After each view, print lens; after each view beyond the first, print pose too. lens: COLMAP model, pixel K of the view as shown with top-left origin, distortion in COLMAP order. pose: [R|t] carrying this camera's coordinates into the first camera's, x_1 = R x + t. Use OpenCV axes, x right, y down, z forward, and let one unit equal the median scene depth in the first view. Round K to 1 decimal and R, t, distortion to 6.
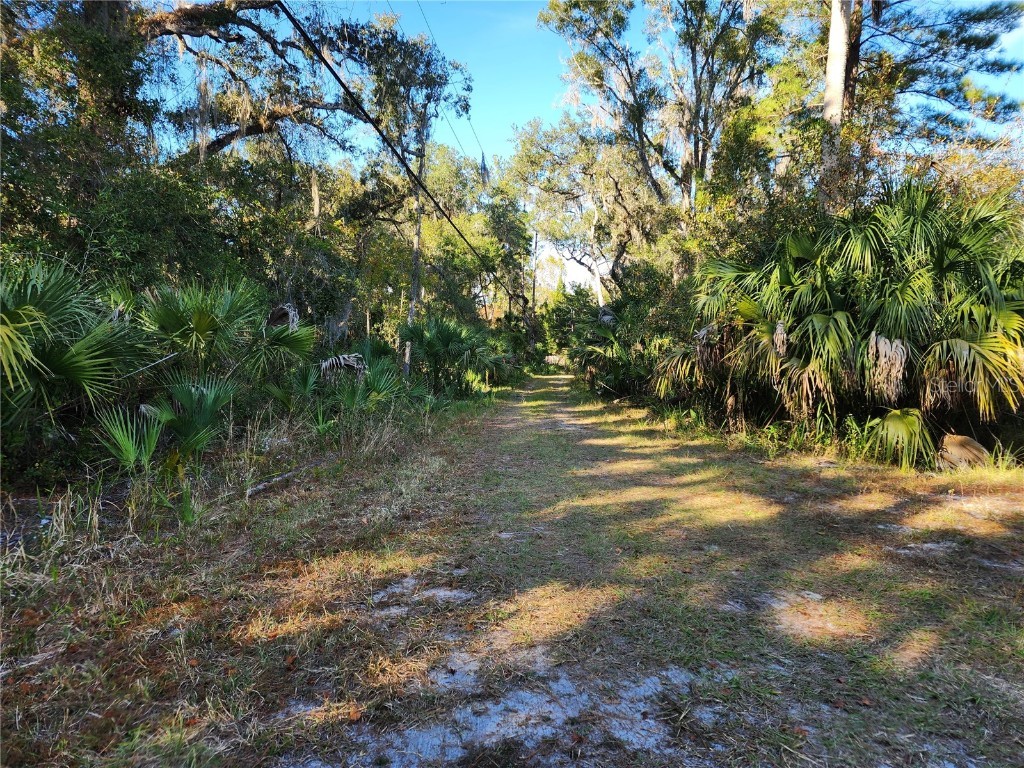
lens RADIAL K [[664.9, 0, 497.2], [0, 664.9, 381.2], [0, 0, 1]] dist [0.121192, -0.124428]
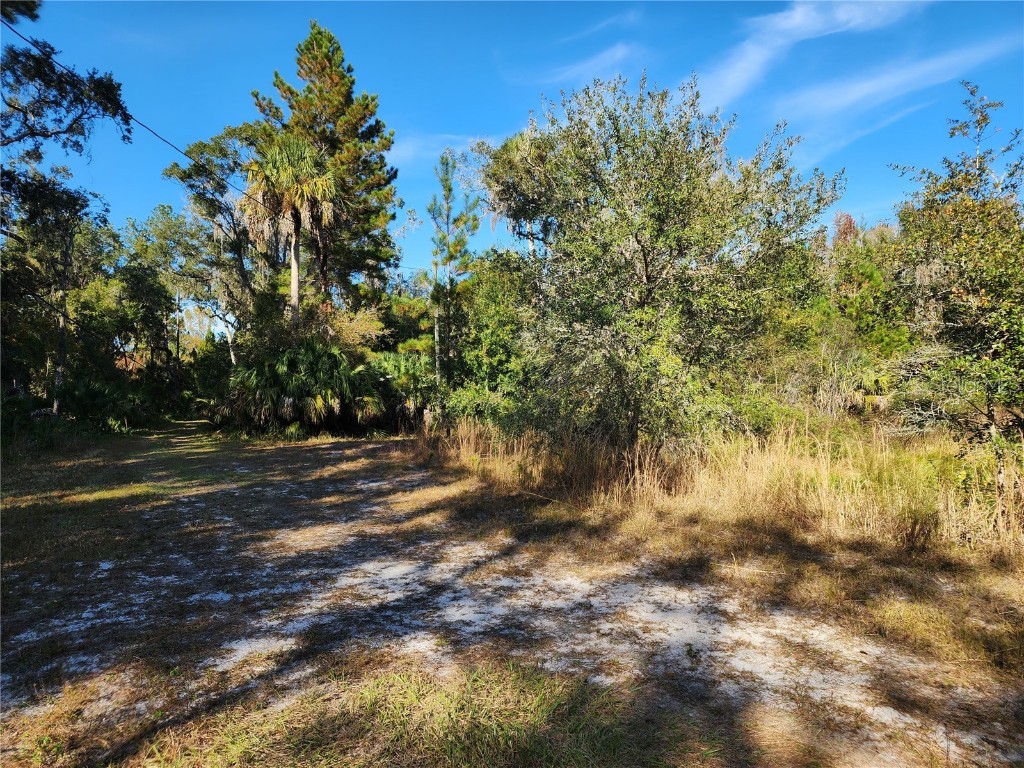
lens RADIAL K [[664.9, 0, 497.2], [0, 664.9, 381.2], [0, 0, 1]] dist [0.121192, -0.124428]
pose [[0.886453, -0.016116, 0.462537, 0.006739], [0.045750, 0.997550, -0.052923, 0.010119], [-0.460551, 0.068075, 0.885019, -0.301183]]
